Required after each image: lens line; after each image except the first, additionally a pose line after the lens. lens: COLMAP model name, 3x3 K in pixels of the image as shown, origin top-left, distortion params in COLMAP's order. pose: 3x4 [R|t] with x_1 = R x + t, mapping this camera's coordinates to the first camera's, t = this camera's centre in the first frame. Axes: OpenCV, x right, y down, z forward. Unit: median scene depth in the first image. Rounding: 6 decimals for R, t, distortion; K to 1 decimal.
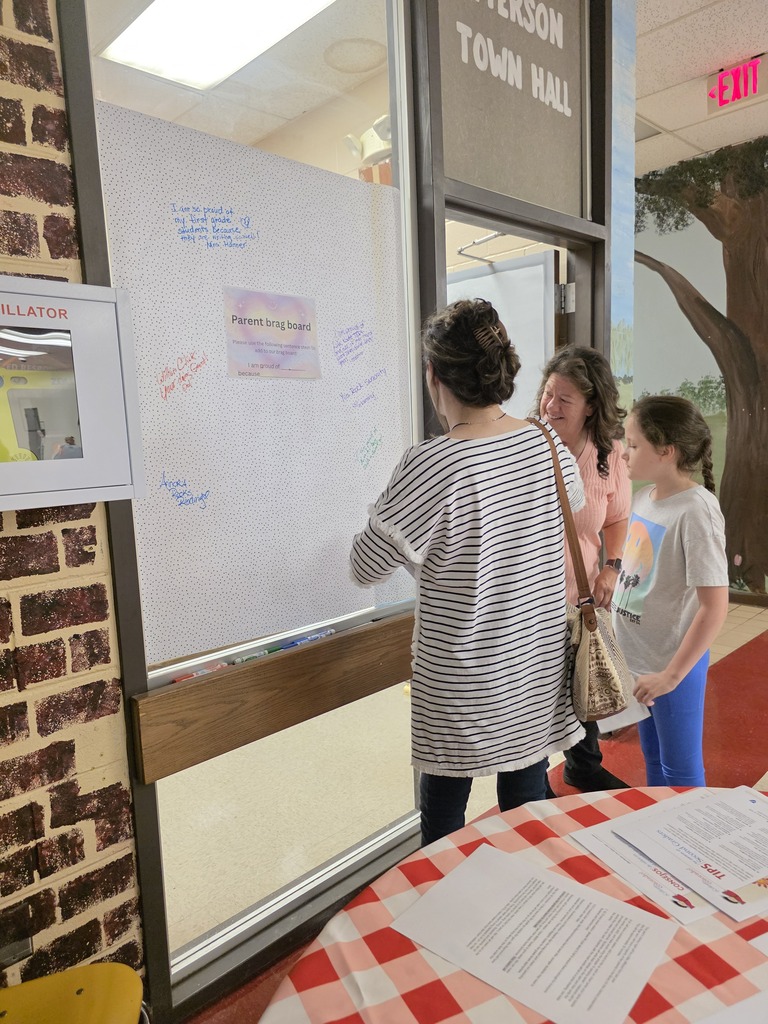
lens RADIAL K [[704.9, 0, 384.0], [0, 704.9, 512.0], [0, 0, 1]] dist [0.056947, -0.063055]
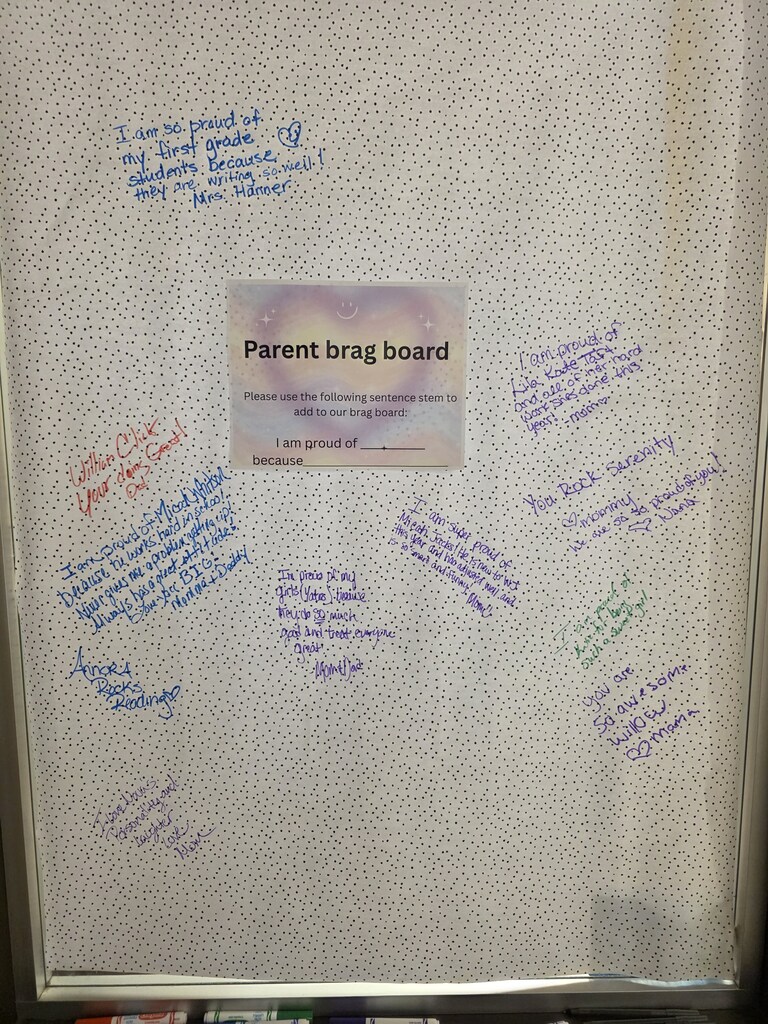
lens RADIAL K [[704.9, 0, 384.0], [0, 704.9, 512.0], [0, 0, 1]] dist [0.056947, -0.063055]
pose [[0.732673, 0.125444, -0.668920, 0.190517], [-0.104866, 0.991937, 0.071160, -0.207449], [0.672453, 0.018010, 0.739921, 0.712827]]
